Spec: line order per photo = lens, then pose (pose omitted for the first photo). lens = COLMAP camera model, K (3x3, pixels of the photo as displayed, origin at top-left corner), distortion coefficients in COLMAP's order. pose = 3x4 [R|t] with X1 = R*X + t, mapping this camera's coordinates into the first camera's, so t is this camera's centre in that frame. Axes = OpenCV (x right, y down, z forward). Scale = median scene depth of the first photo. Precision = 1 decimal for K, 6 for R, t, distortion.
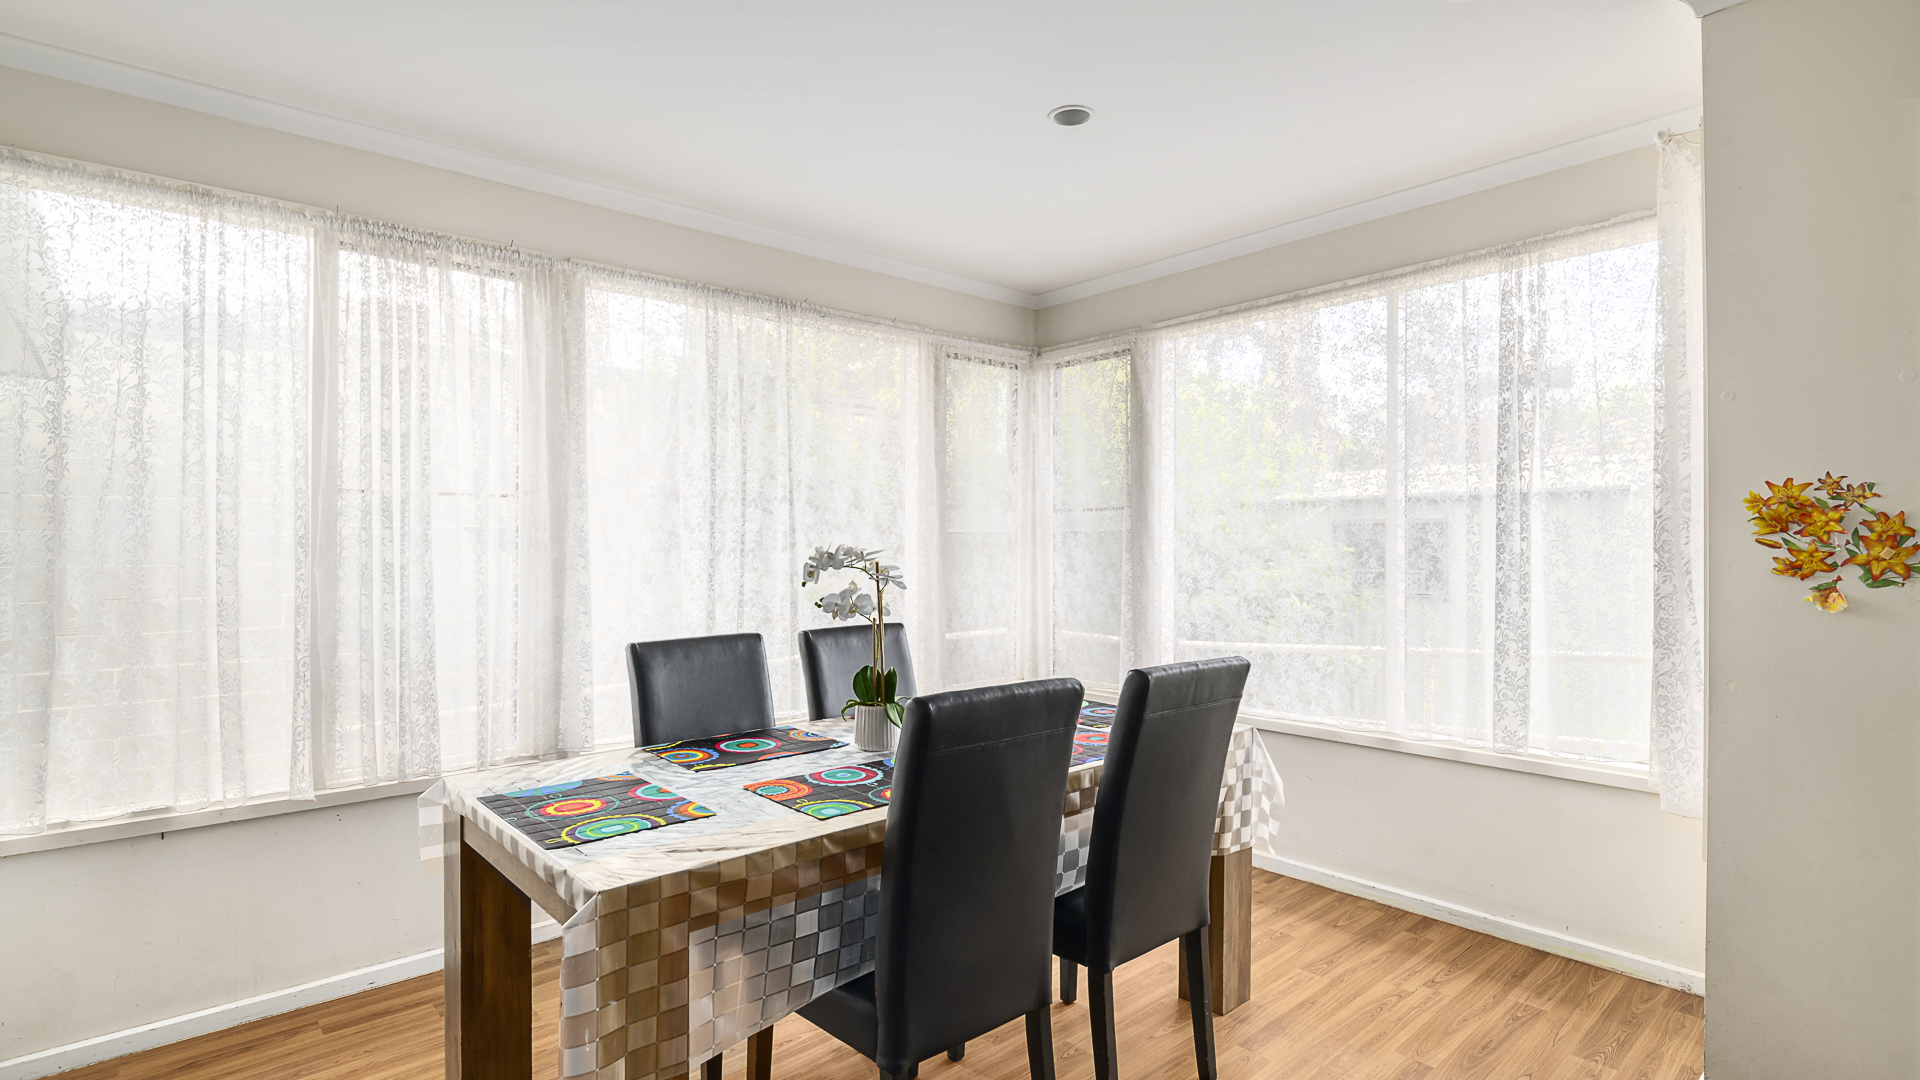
lens RADIAL K [[923.3, 0, 961.1], [0, 923.3, 544.3], [0, 0, 1]] dist [-0.000199, 0.000062]
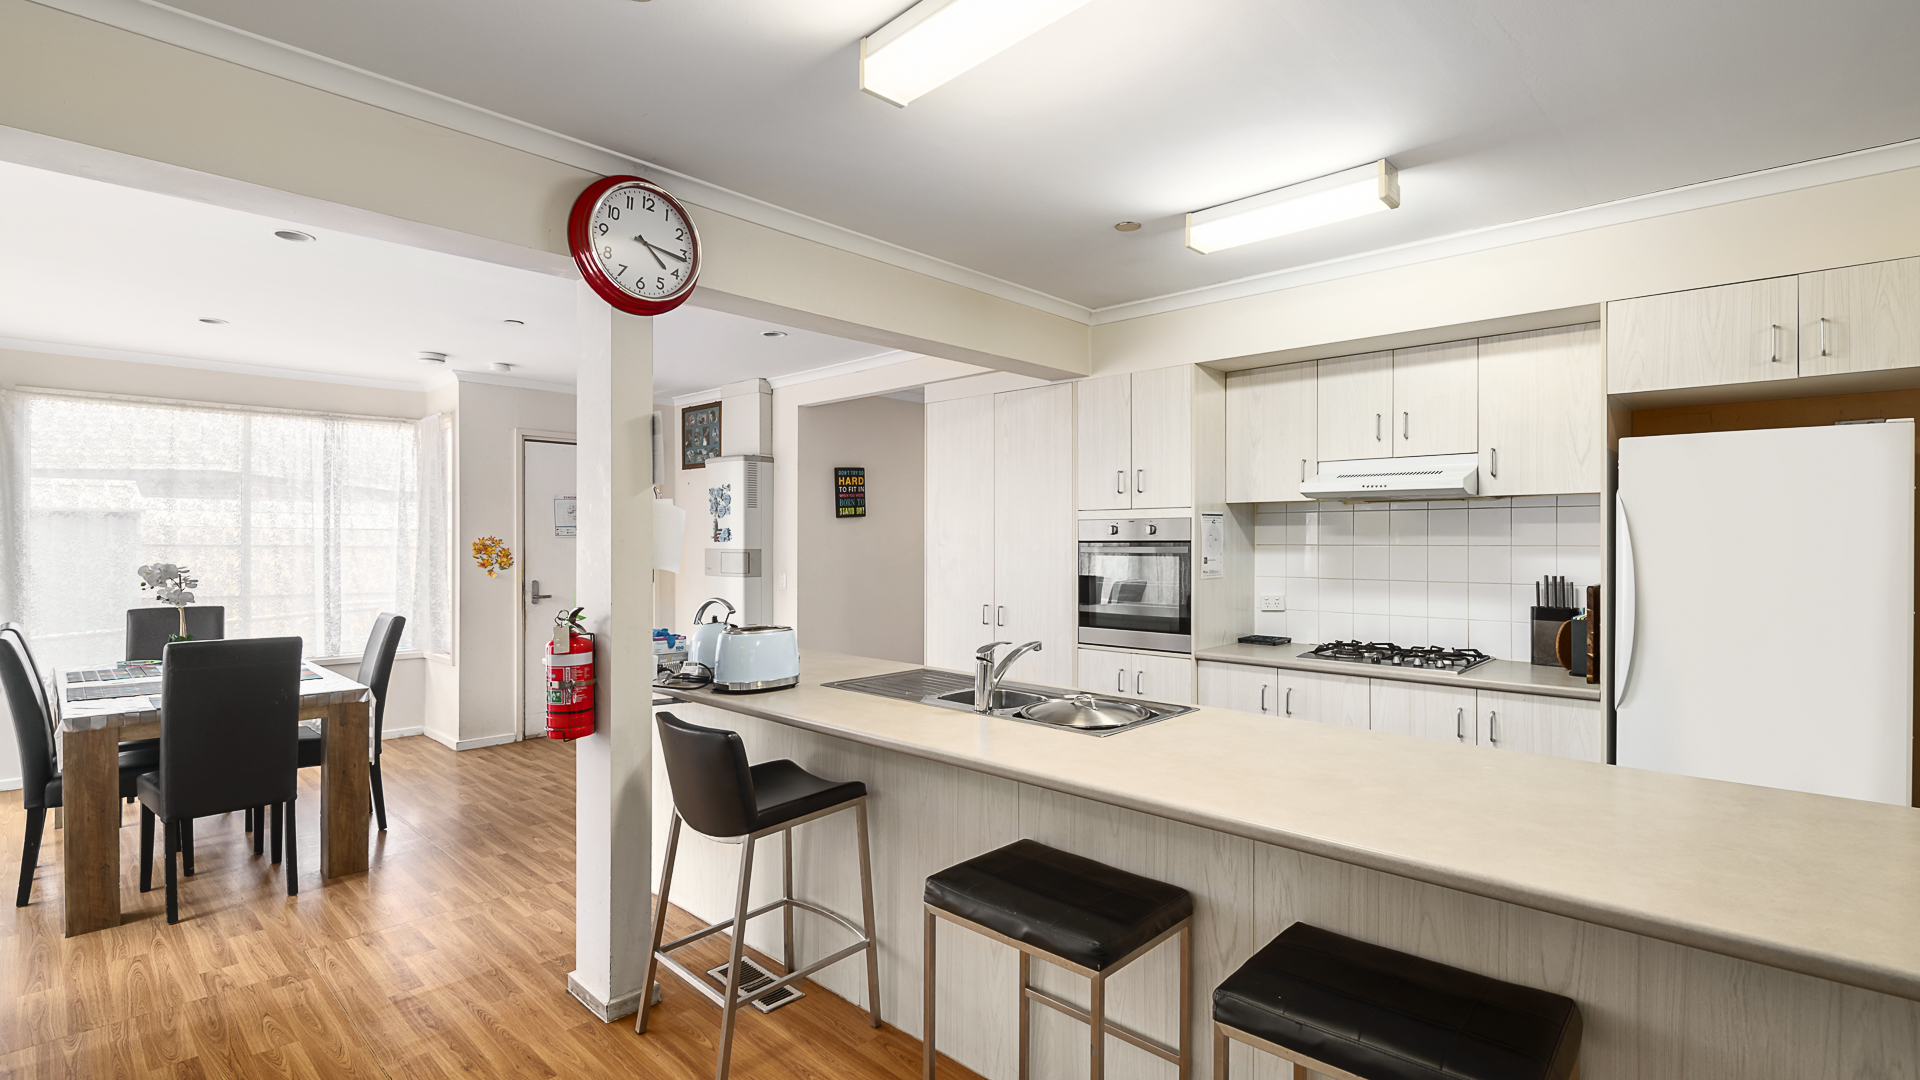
lens RADIAL K [[863.7, 0, 960.7], [0, 863.7, 547.9], [0, 0, 1]] dist [-0.000244, 0.000007]
pose [[-0.075400, 0.005737, 0.997137, -2.202320], [-0.002889, 0.999978, -0.005972, -0.019632], [-0.997149, -0.003331, -0.075382, -0.431564]]
